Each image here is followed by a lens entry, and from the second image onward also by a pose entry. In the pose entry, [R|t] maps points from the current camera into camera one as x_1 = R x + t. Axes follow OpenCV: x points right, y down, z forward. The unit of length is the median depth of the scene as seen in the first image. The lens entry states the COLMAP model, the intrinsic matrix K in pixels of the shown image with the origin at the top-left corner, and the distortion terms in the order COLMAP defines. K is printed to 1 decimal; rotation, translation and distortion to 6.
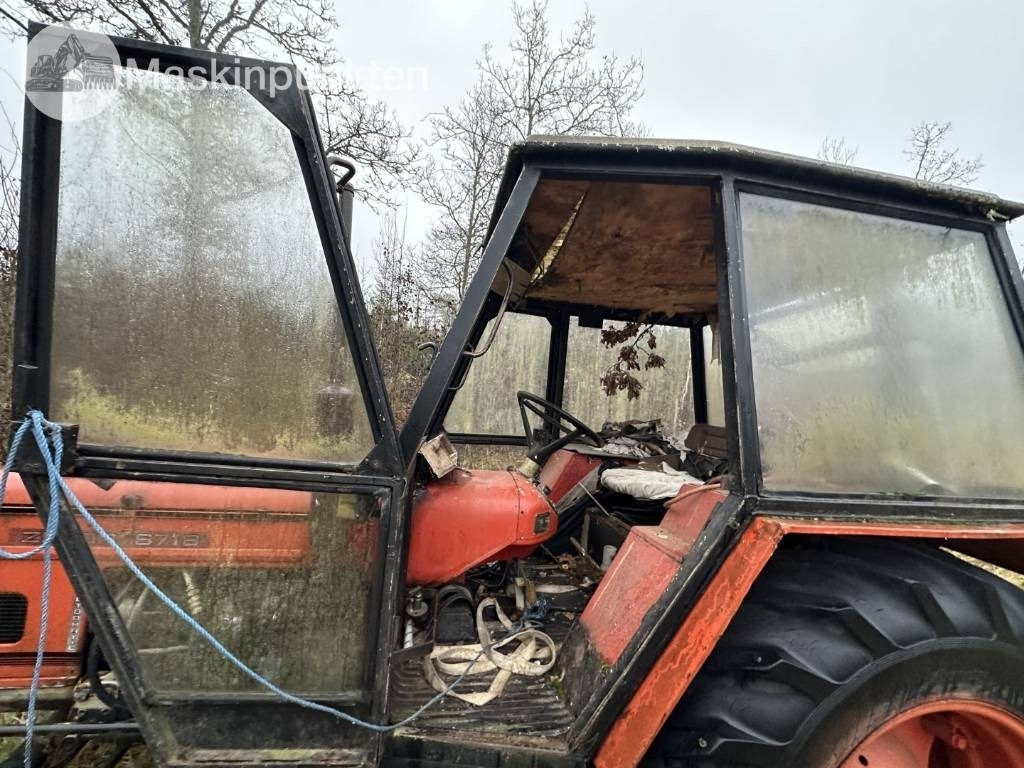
lens RADIAL K [[408.0, 0, 512.0], [0, 408.0, 384.0], [0, 0, 1]] dist [-0.003814, 0.000369]
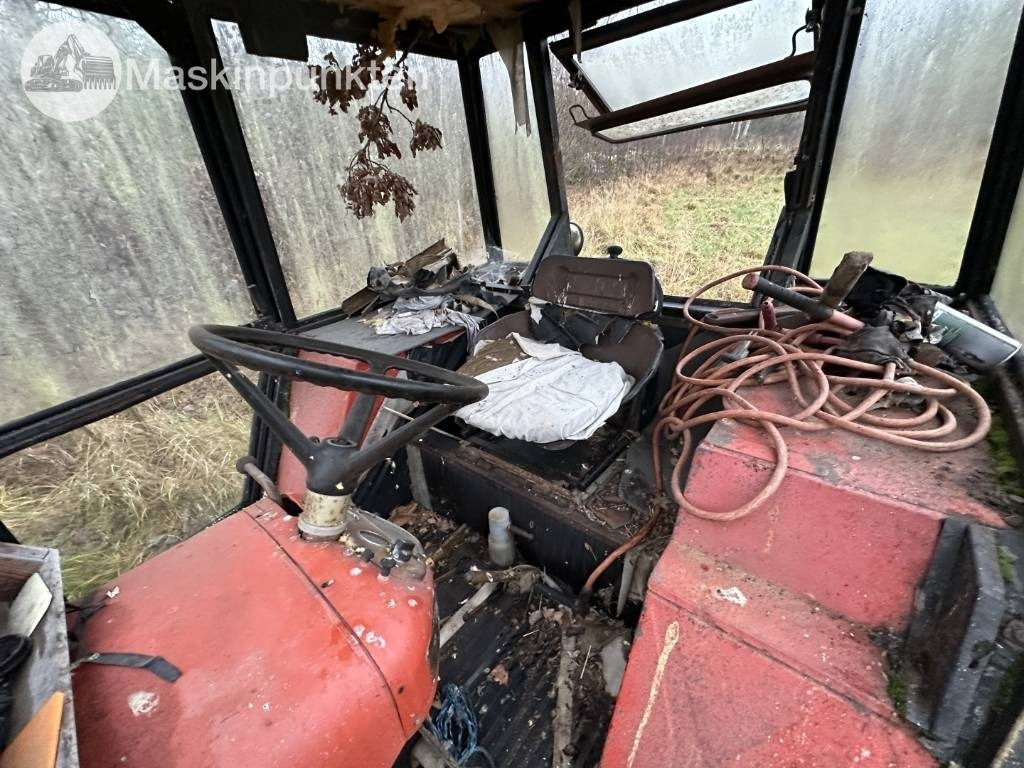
lens RADIAL K [[408.0, 0, 512.0], [0, 408.0, 384.0], [0, 0, 1]] dist [-0.003814, 0.000369]
pose [[0.742579, -0.418270, 0.523094, 0.012393], [0.096463, 0.839668, 0.534465, -0.056521], [-0.662776, -0.346423, 0.663867, 0.438810]]
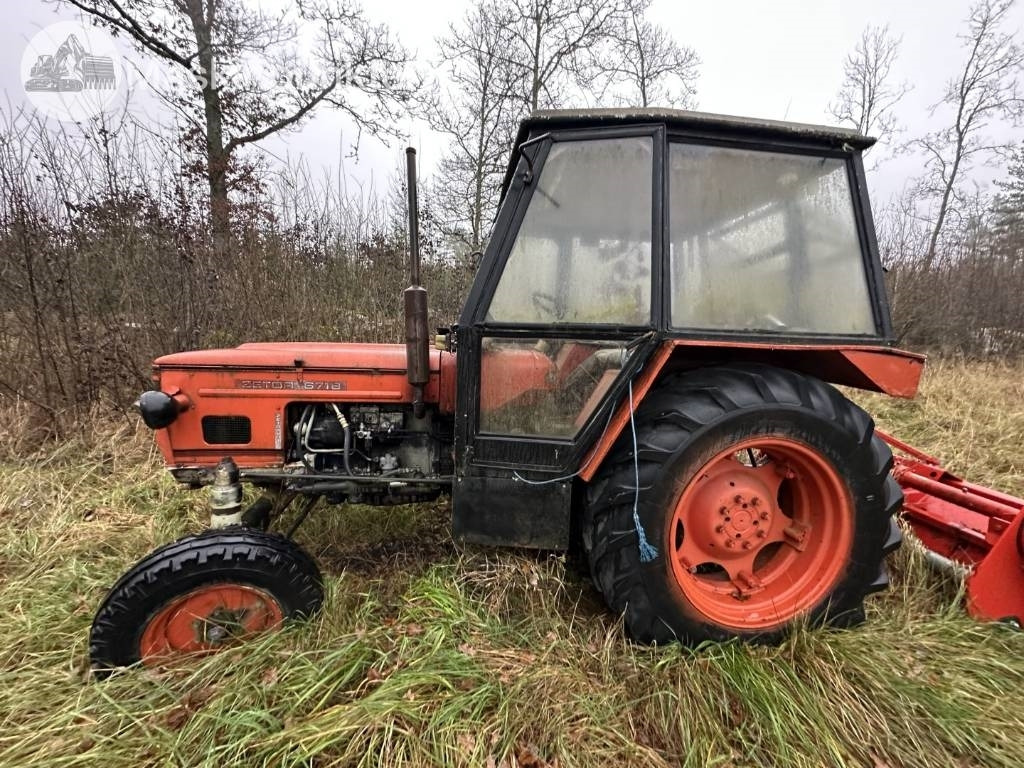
lens RADIAL K [[408.0, 0, 512.0], [0, 408.0, 384.0], [0, 0, 1]] dist [-0.003814, 0.000369]
pose [[0.998426, -0.032716, -0.045552, -0.000175], [0.039337, 0.987444, 0.152994, 0.073537], [0.039975, -0.154545, 0.987177, -0.291413]]
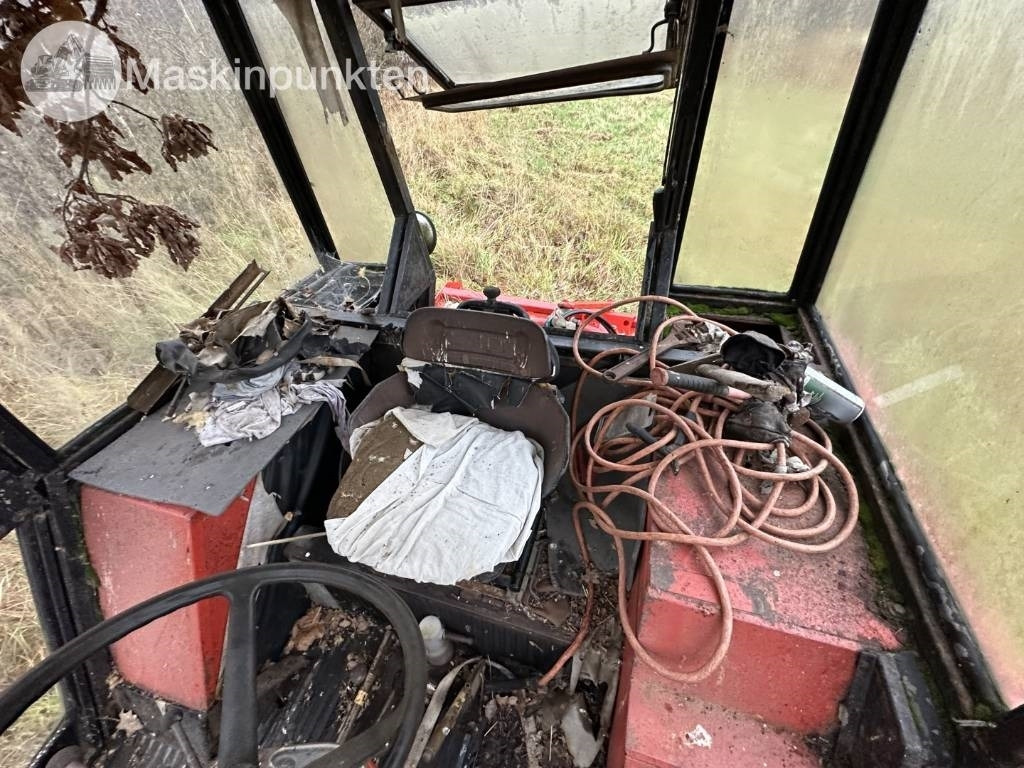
lens RADIAL K [[408.0, 0, 512.0], [0, 408.0, 384.0], [0, 0, 1]] dist [-0.003814, 0.000369]
pose [[0.439753, -0.655750, 0.613685, 0.111979], [0.039277, 0.696688, 0.716298, -0.148682], [-0.897259, -0.290891, 0.332127, 0.547029]]
